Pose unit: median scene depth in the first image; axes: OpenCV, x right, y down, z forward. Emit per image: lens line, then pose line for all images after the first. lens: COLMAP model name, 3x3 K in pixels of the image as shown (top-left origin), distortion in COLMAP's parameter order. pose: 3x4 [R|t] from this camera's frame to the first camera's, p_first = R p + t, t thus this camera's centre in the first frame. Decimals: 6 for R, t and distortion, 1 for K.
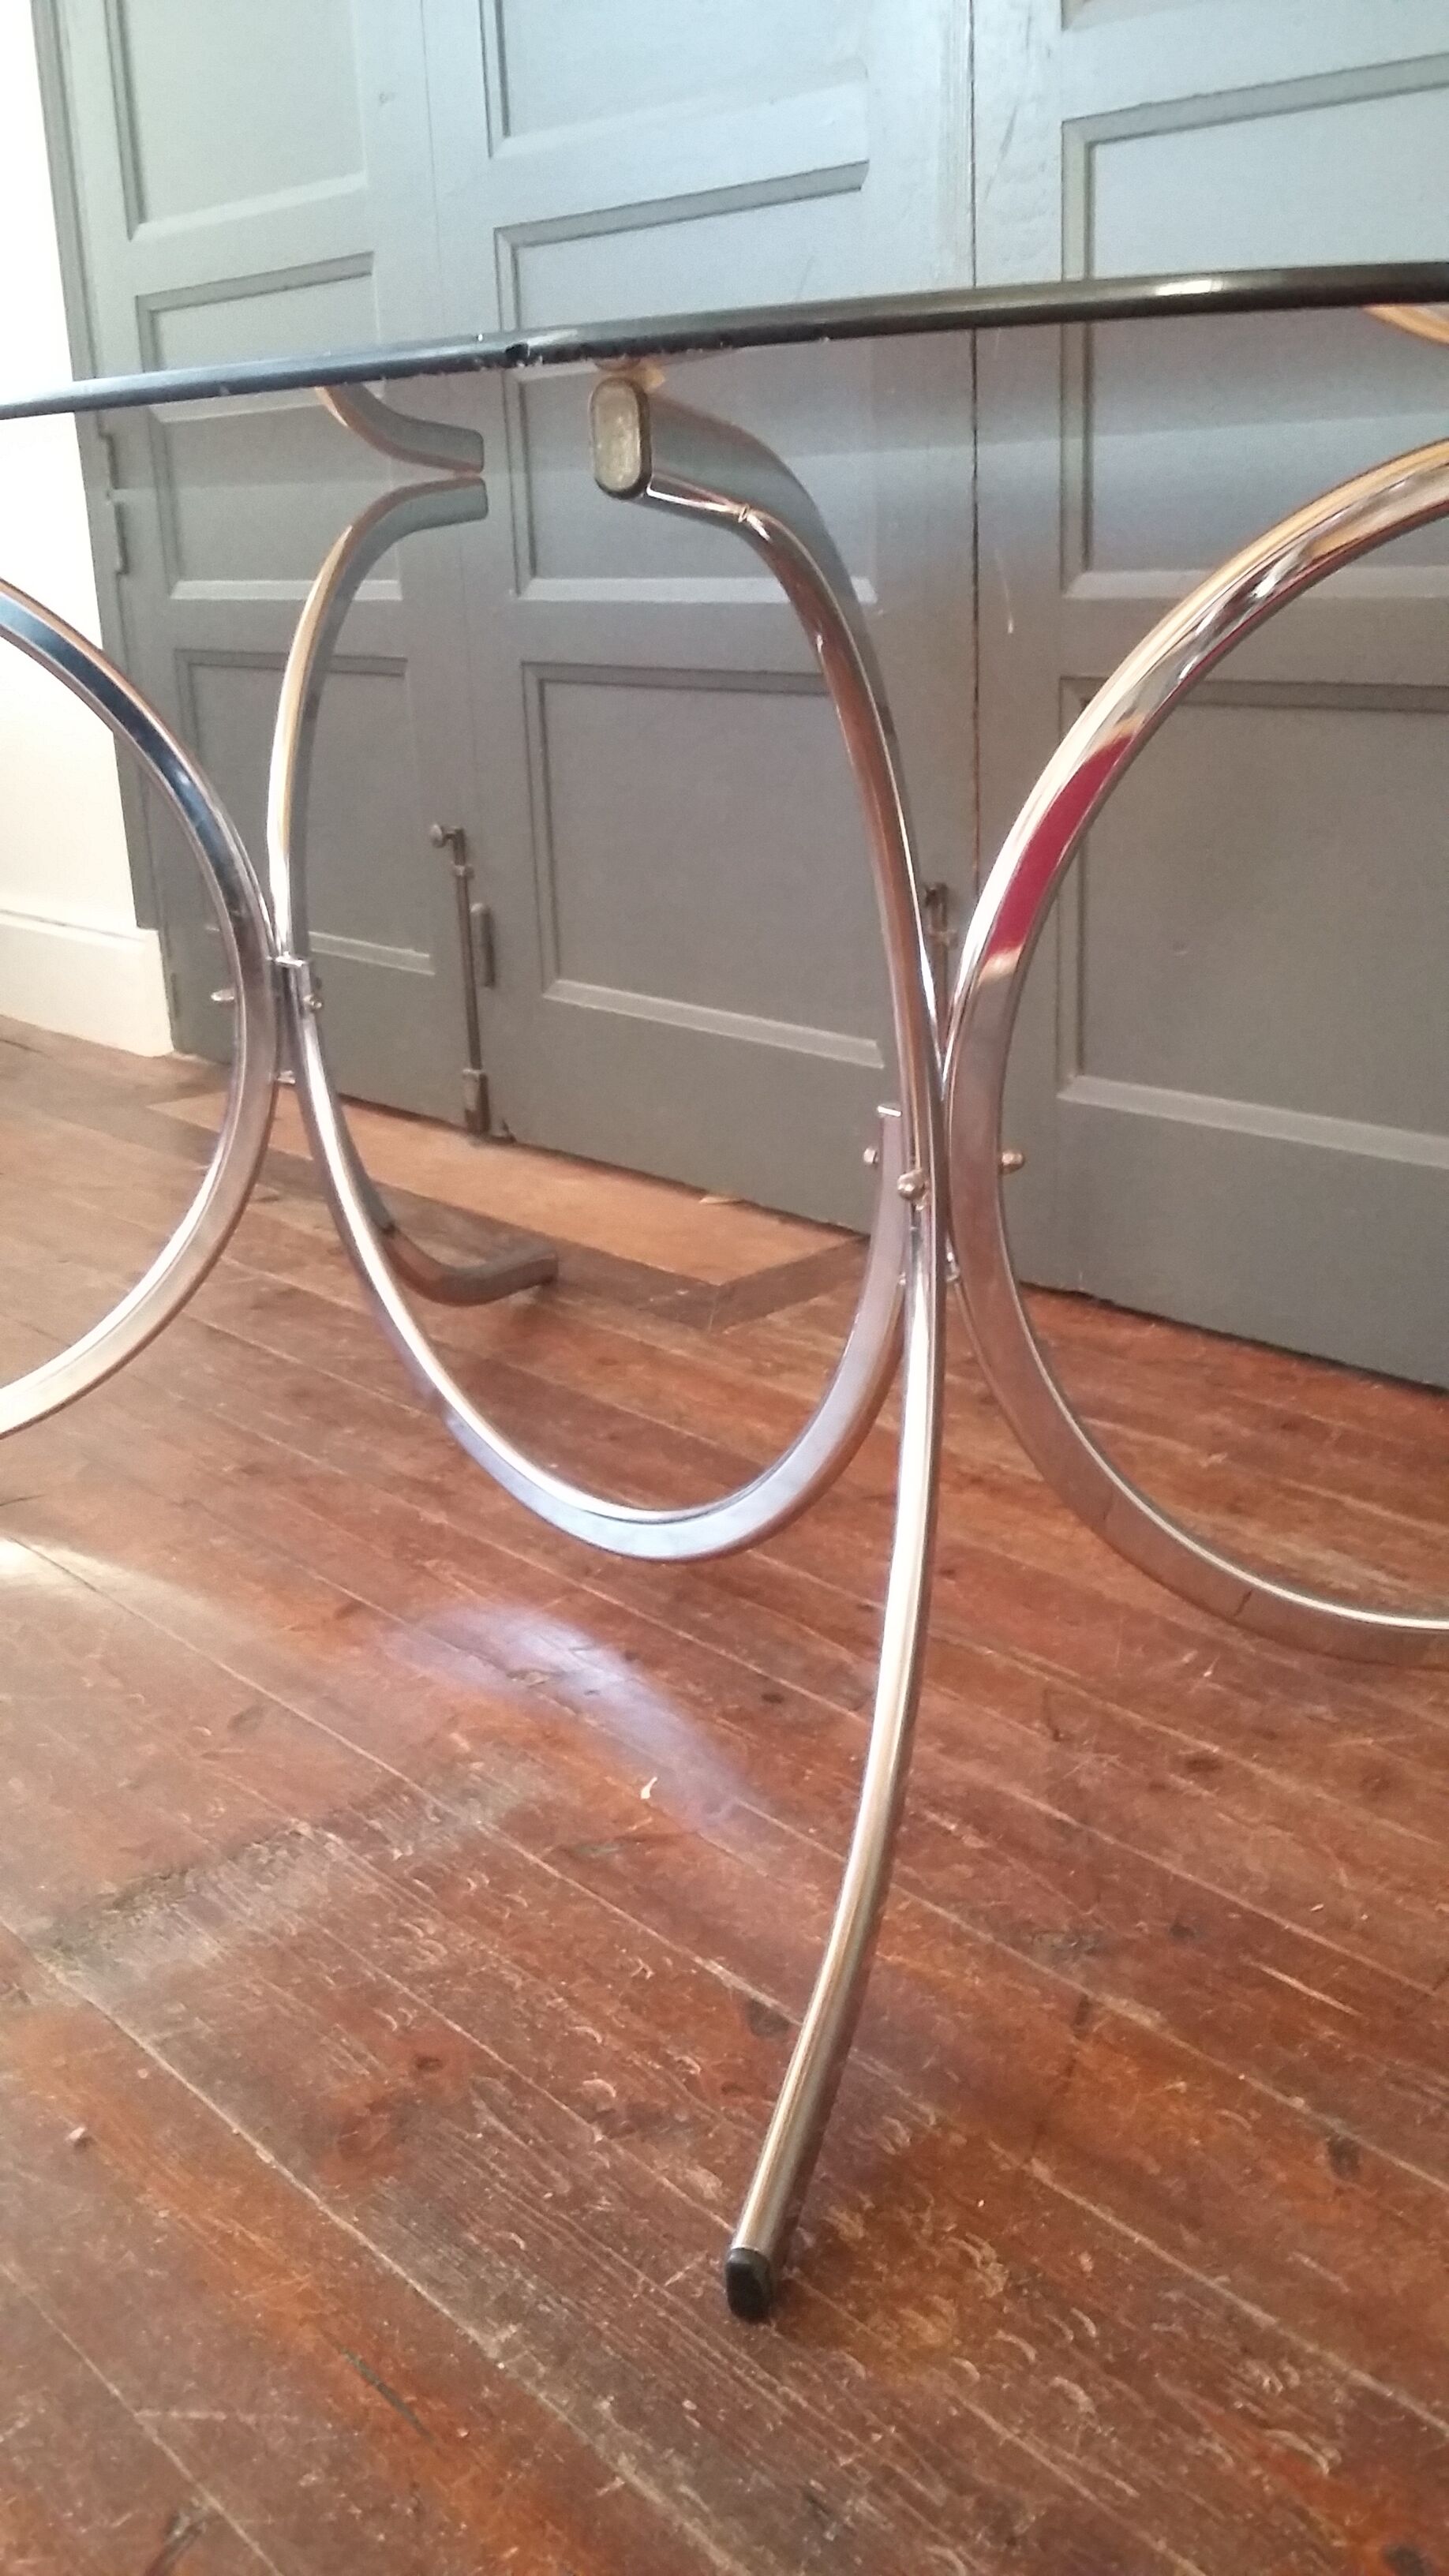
lens RADIAL K [[2396.4, 0, 739.9], [0, 2396.4, 1287.3], [0, 0, 1]] dist [0.108261, -0.213586]
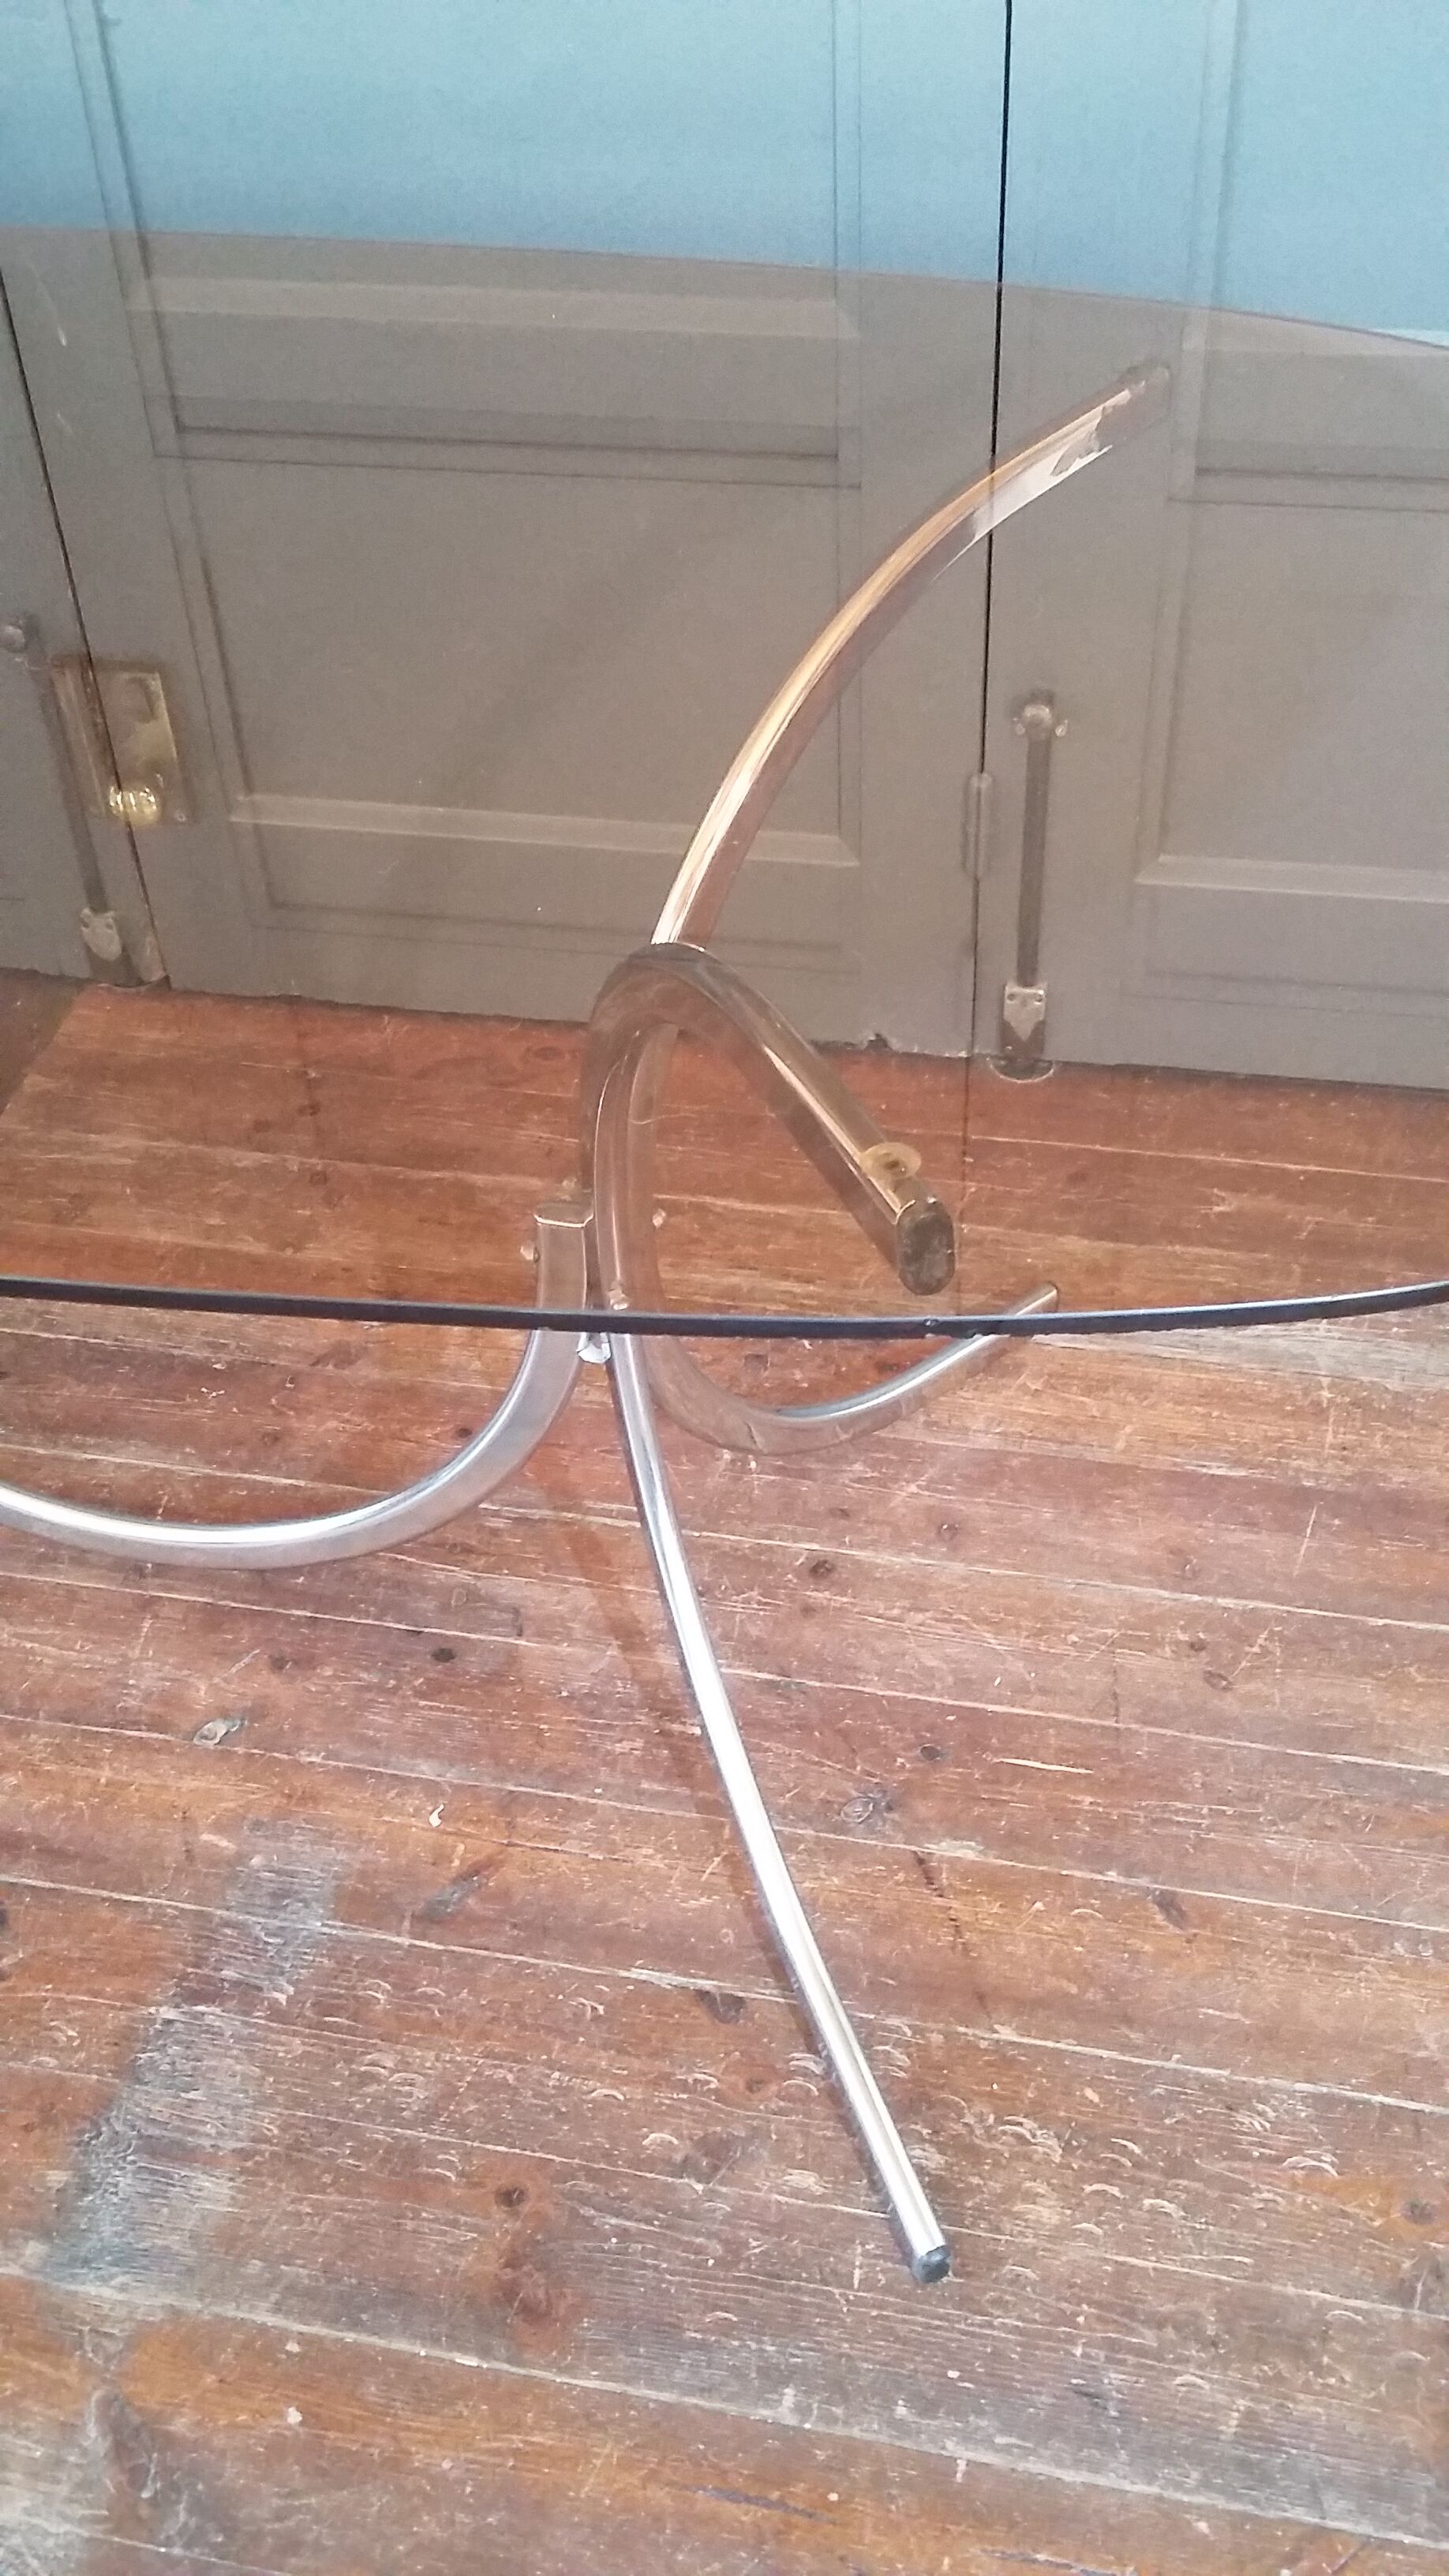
lens RADIAL K [[2378.5, 0, 750.1], [0, 2378.5, 1295.3], [0, 0, 1]] dist [0.102425, -0.222153]
pose [[0.799885, -0.388110, 0.457772, -0.376755], [0.182959, 0.884143, 0.429904, -0.506736], [-0.571586, -0.260120, 0.778221, 0.146462]]
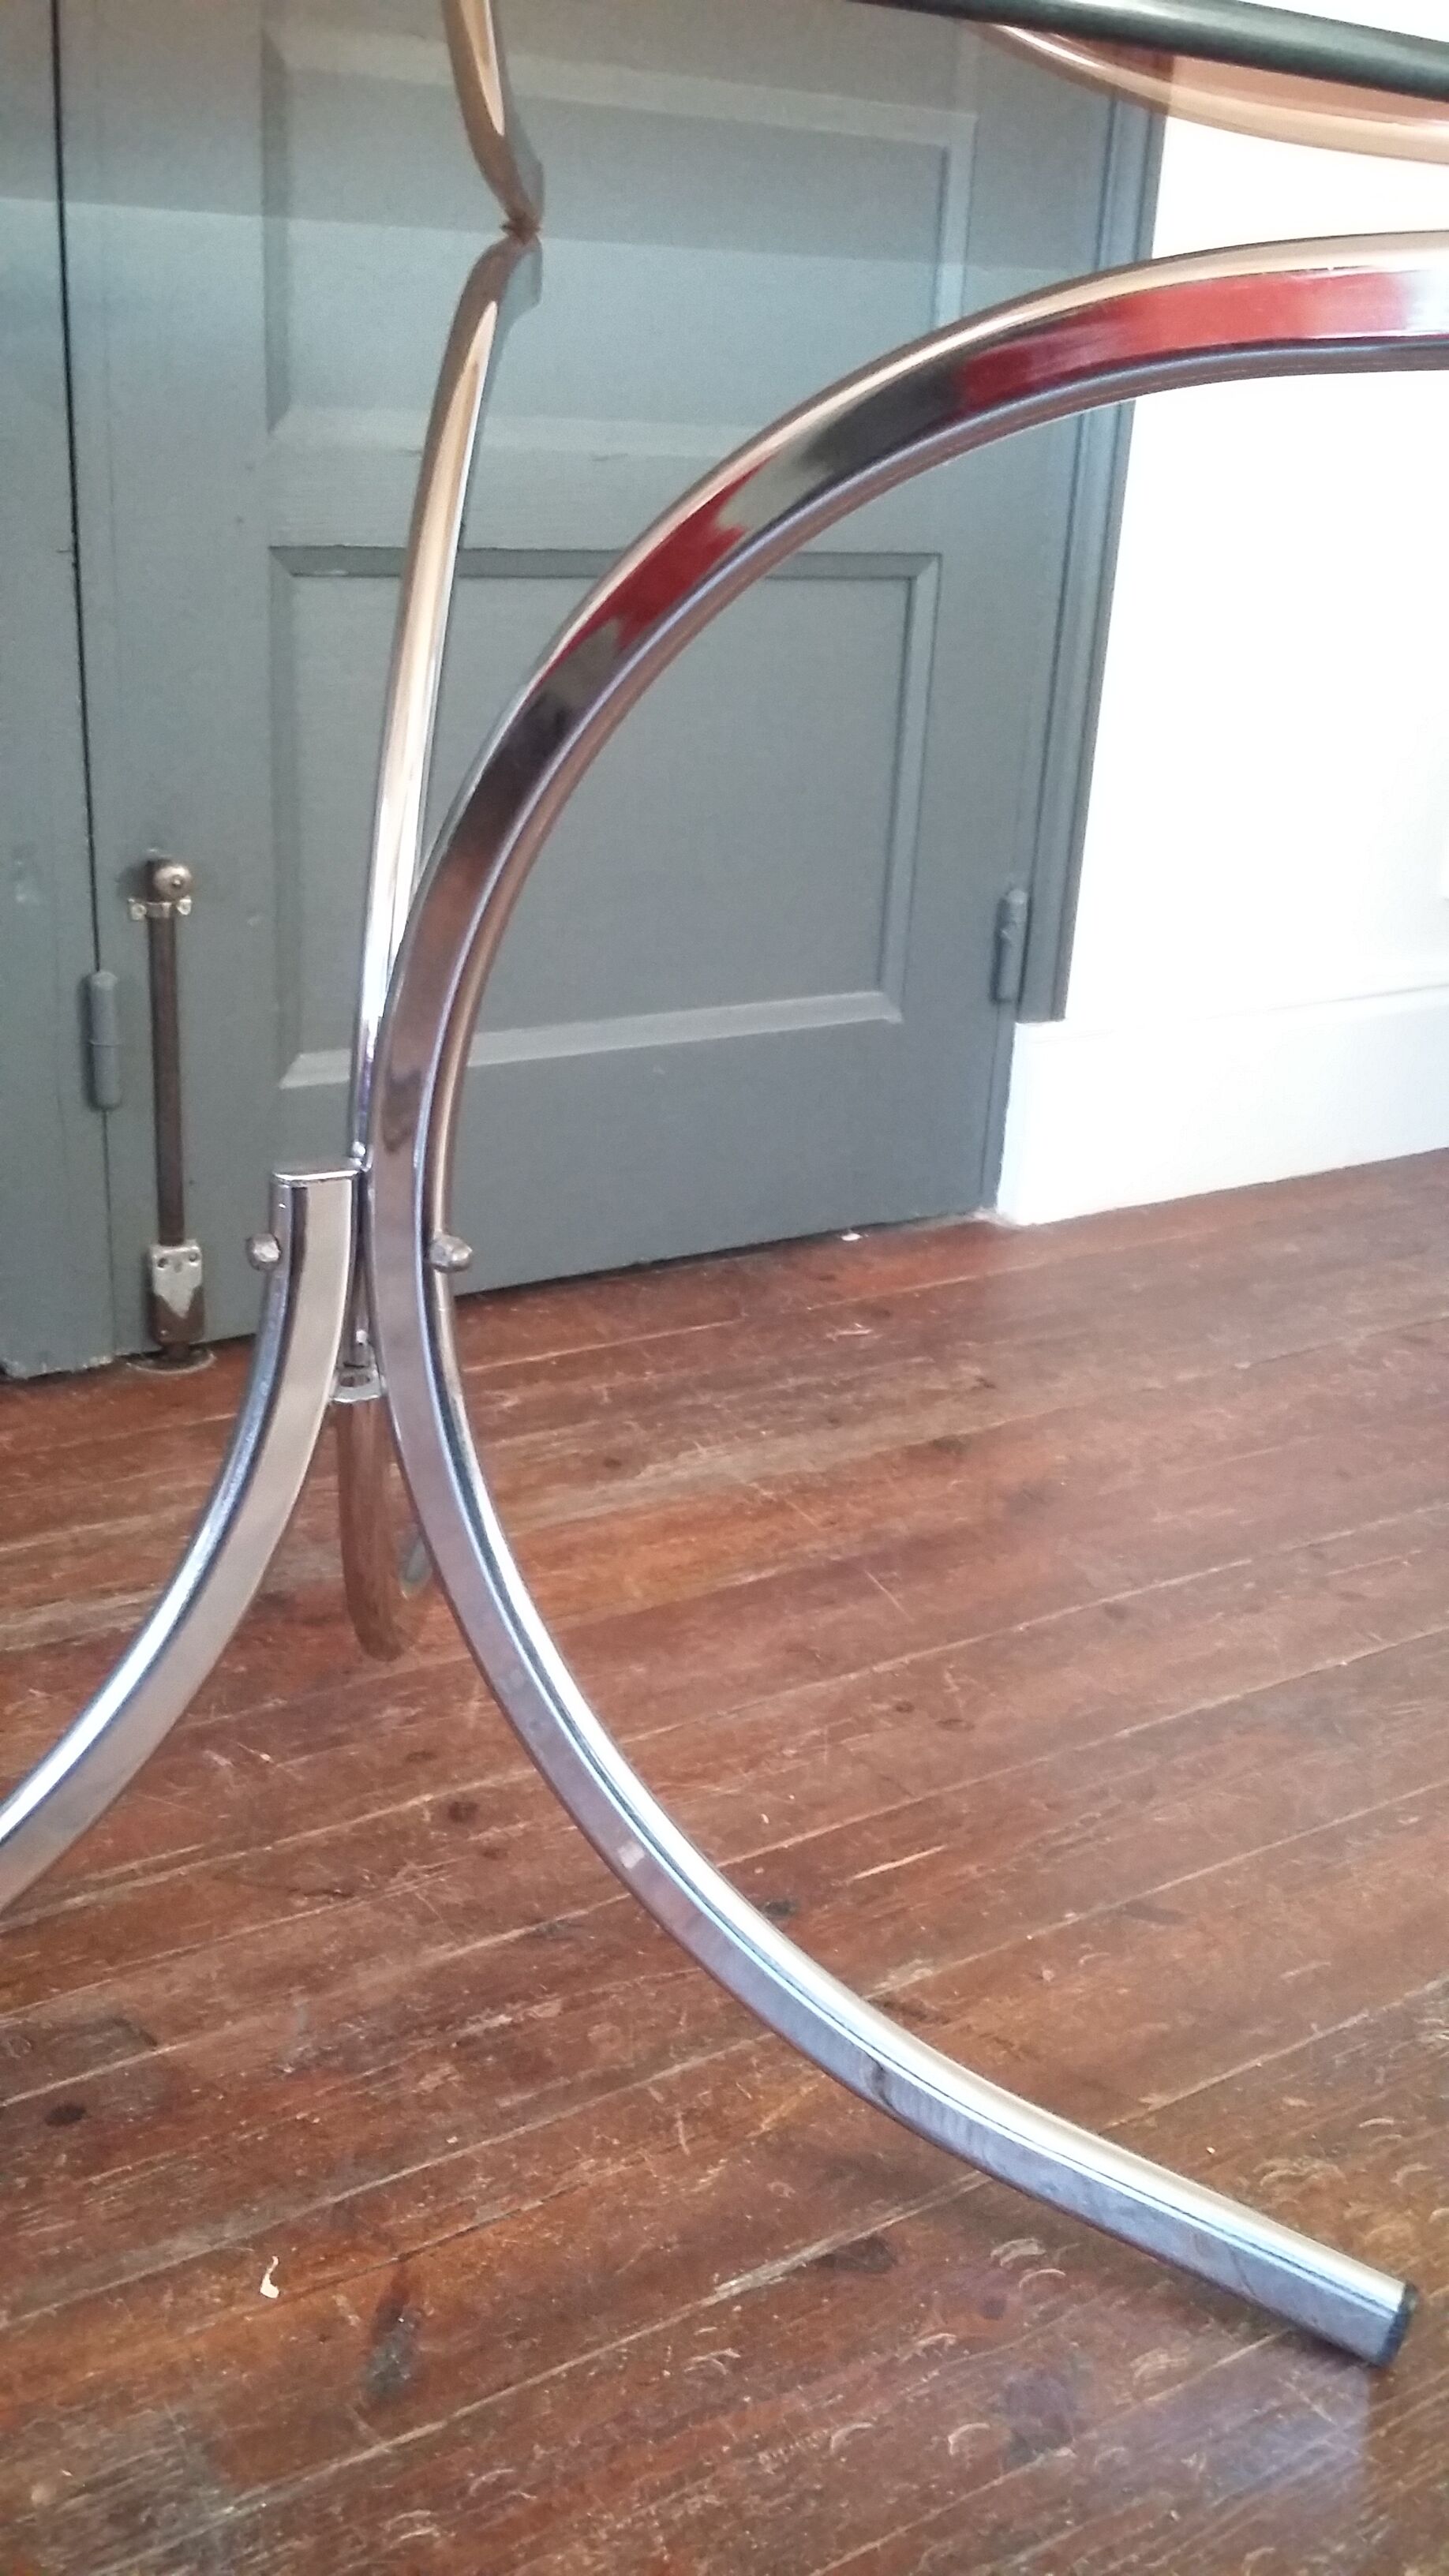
lens RADIAL K [[2378.5, 0, 750.1], [0, 2378.5, 1295.3], [0, 0, 1]] dist [0.102425, -0.222153]
pose [[0.149109, -0.312555, 0.938124, -0.622523], [0.239954, 0.931809, 0.272312, -0.212948], [-0.959265, 0.184503, 0.213940, 0.779440]]
